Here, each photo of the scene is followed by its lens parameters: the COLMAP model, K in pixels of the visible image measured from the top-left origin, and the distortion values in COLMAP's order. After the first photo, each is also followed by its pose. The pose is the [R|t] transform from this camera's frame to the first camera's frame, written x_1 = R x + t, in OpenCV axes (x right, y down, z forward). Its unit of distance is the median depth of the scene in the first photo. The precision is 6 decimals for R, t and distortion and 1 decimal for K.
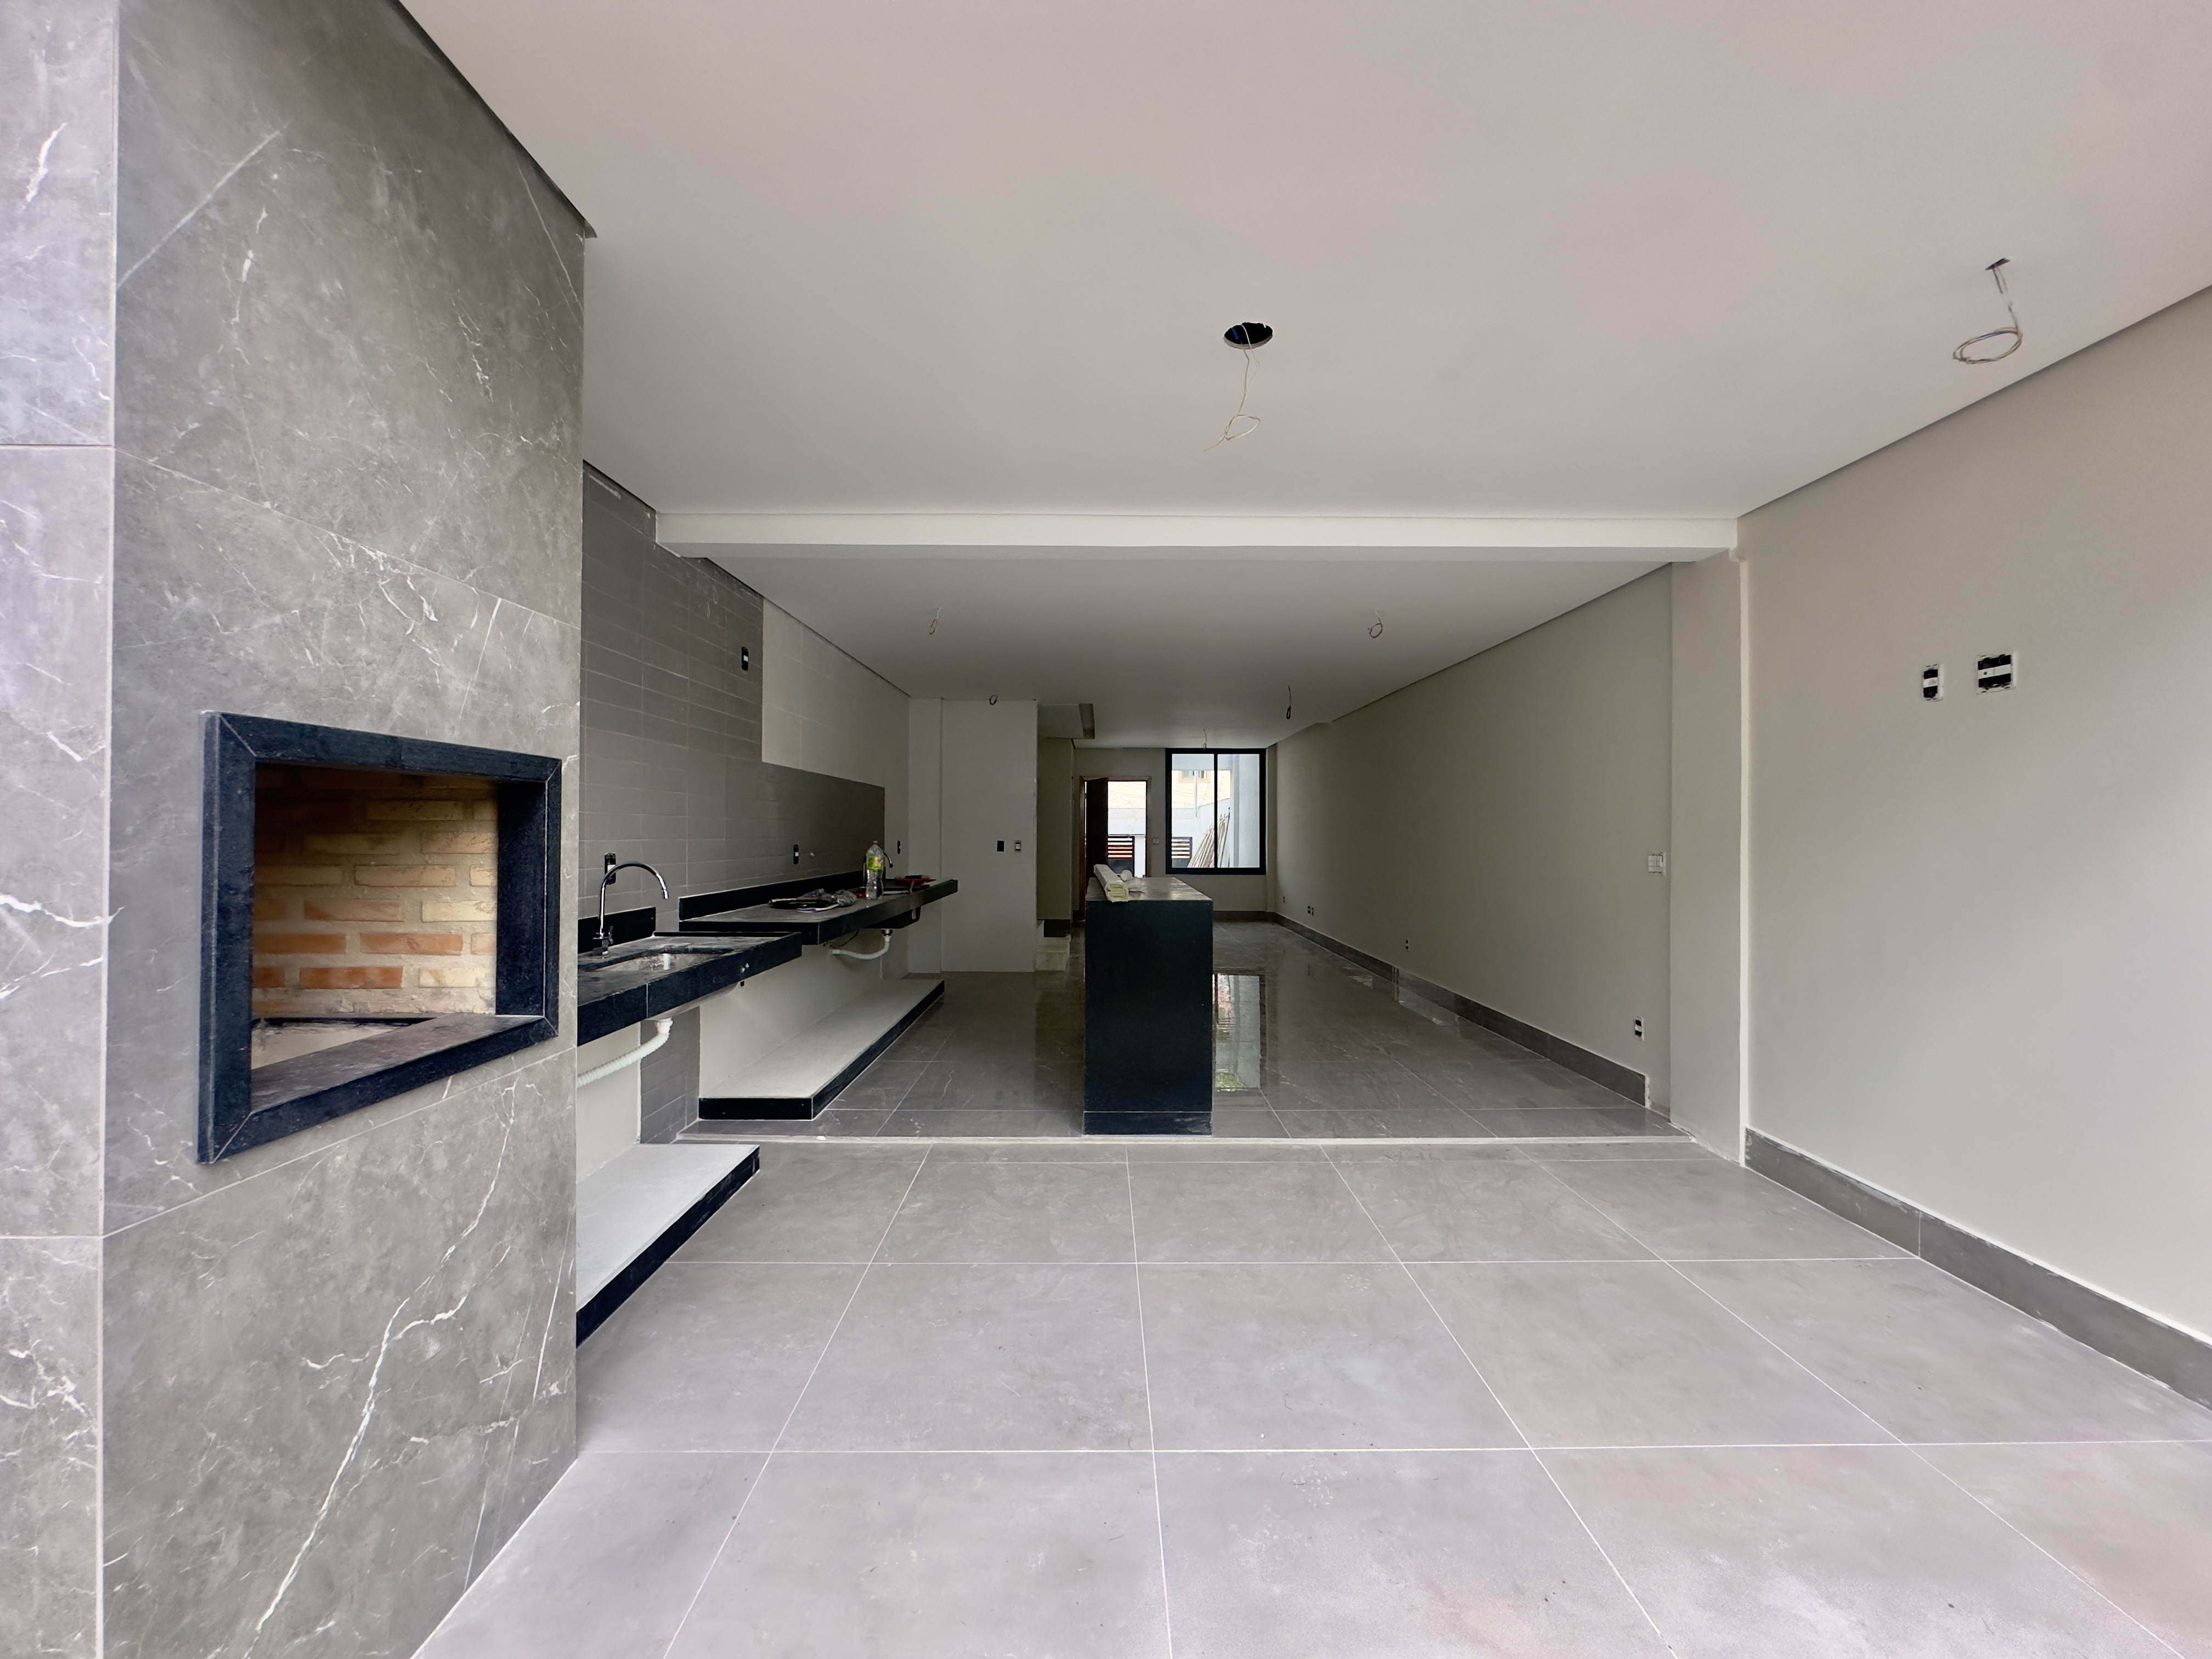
lens RADIAL K [[882.4, 0, 1106.0], [0, 882.4, 829.5], [0, 0, 1]] dist [-0.004322, 0.000639]
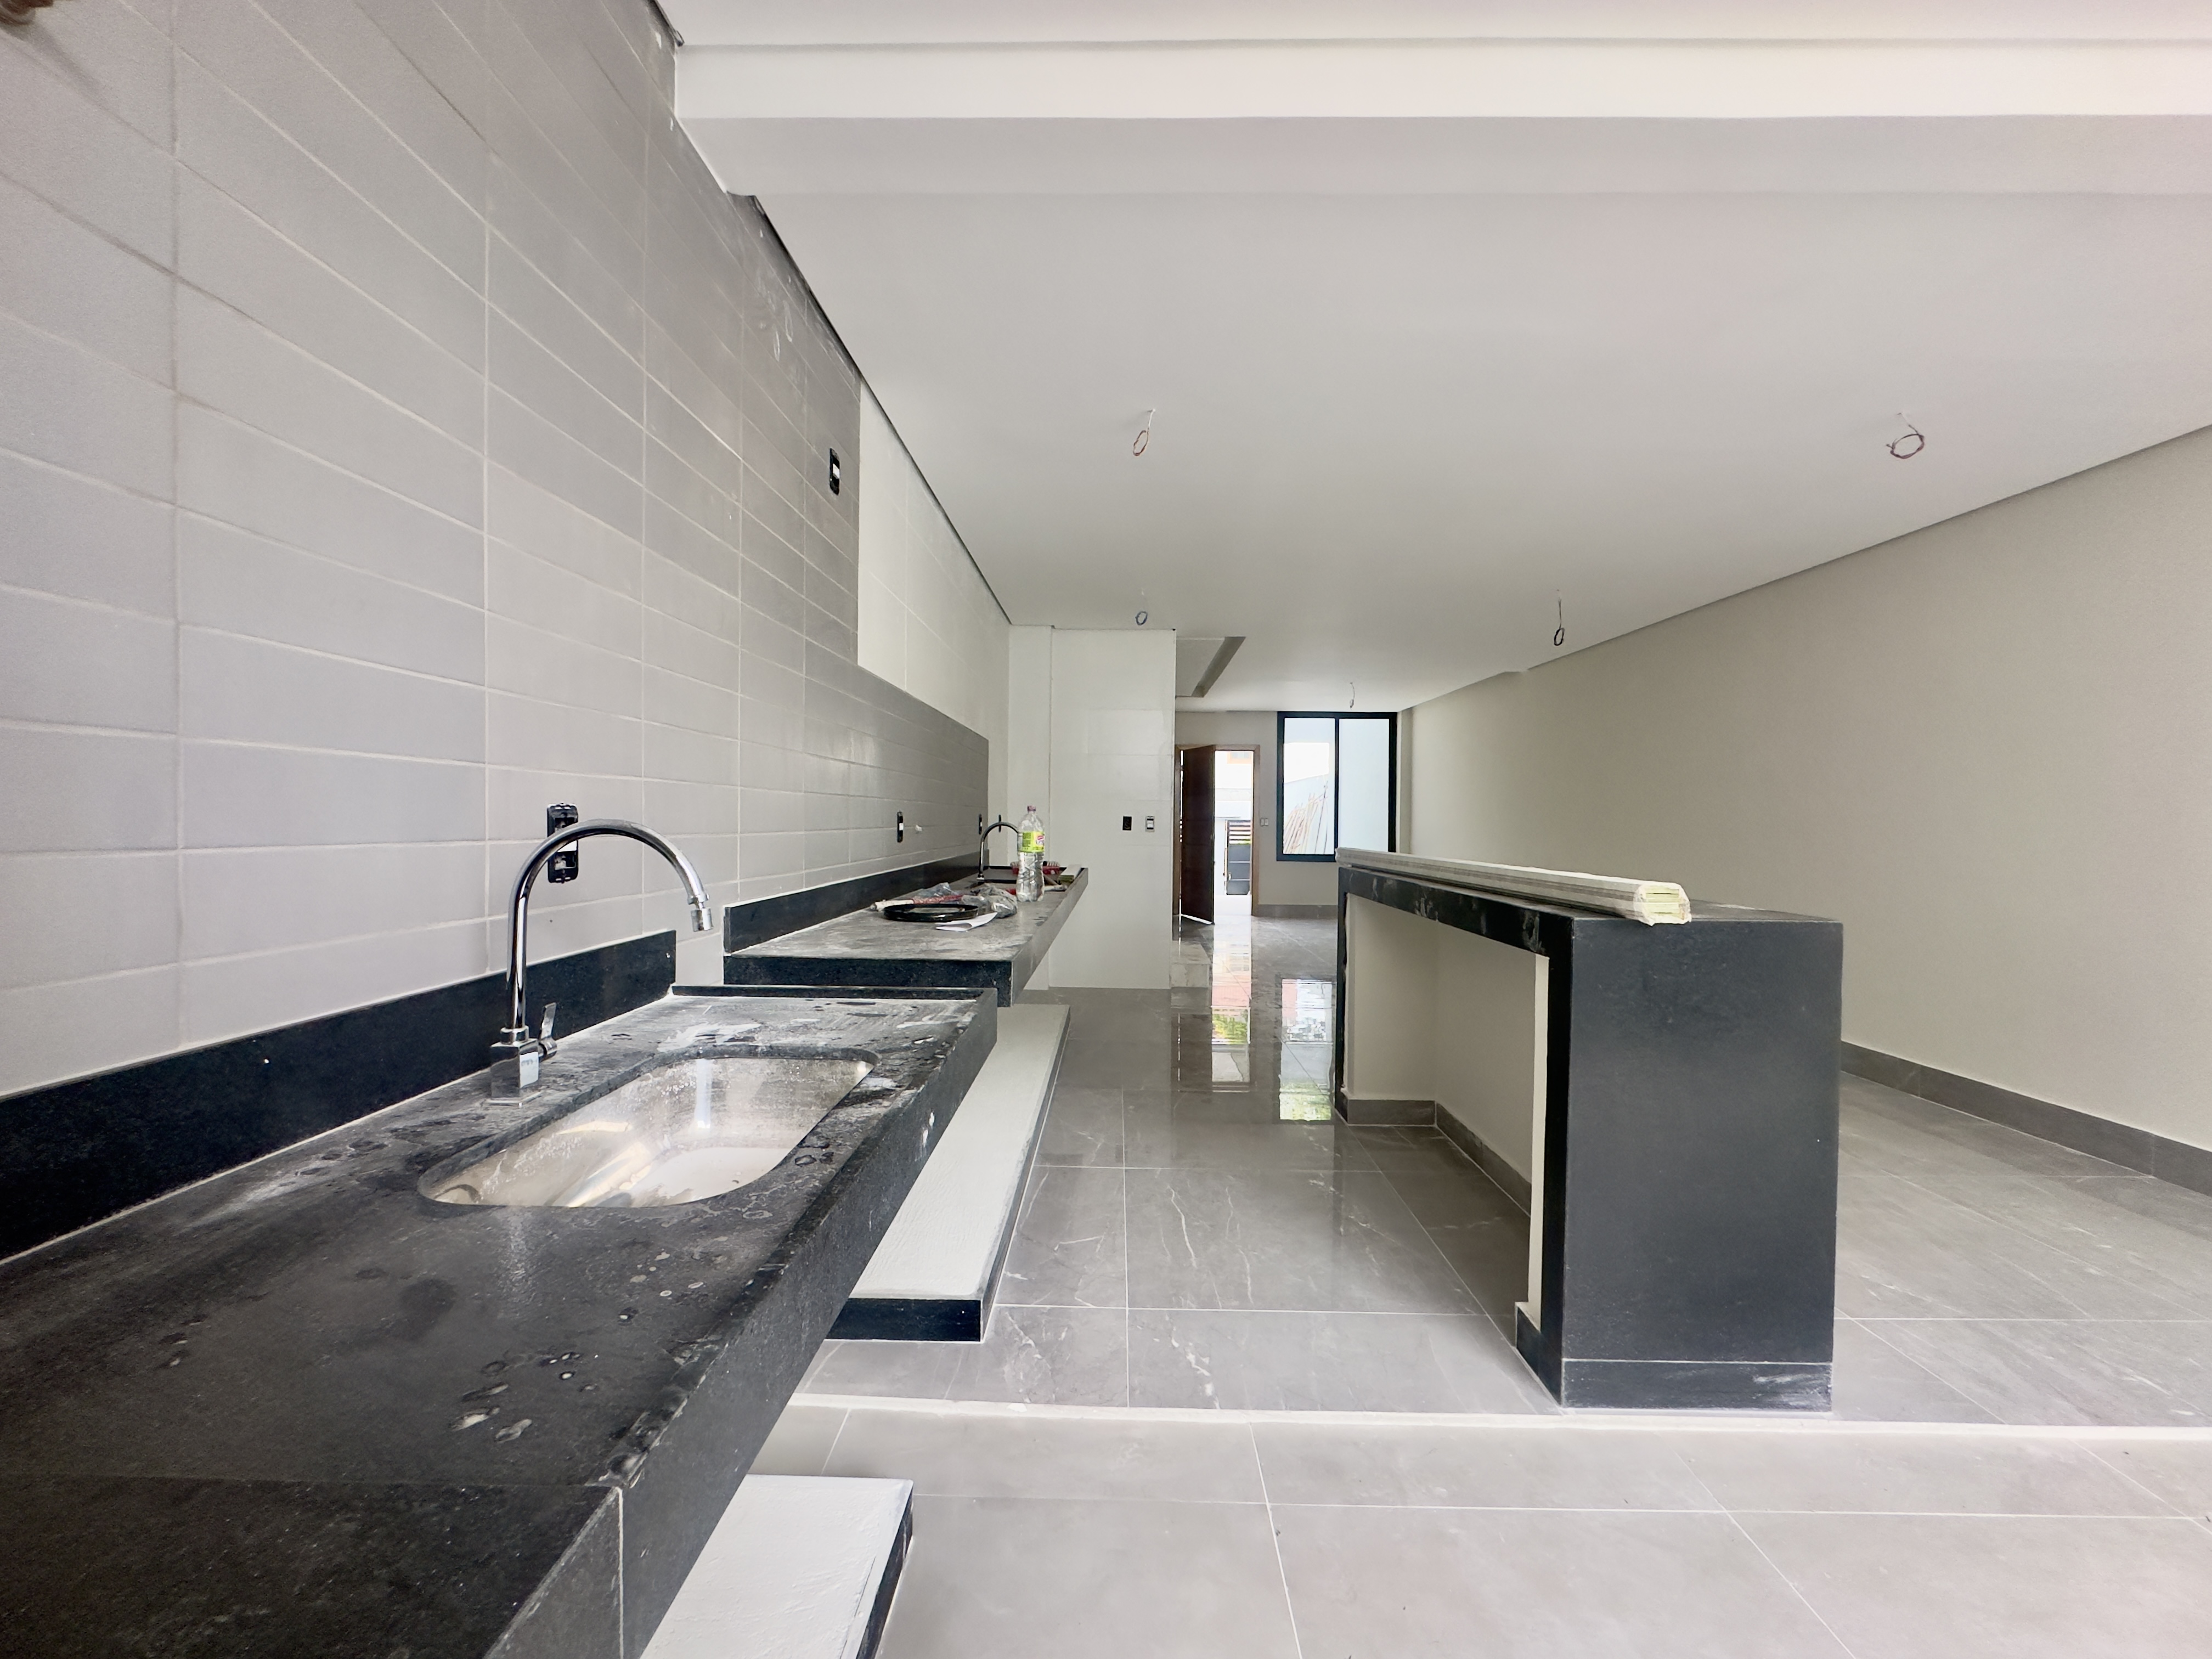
lens RADIAL K [[887.4, 0, 1106.0], [0, 887.4, 829.5], [0, 0, 1]] dist [-0.003287, 0.000961]
pose [[0.999738, 0.006534, -0.021936, -0.304008], [-0.006200, 0.999865, 0.015238, 0.031403], [0.022033, -0.015098, 0.999643, 0.597930]]
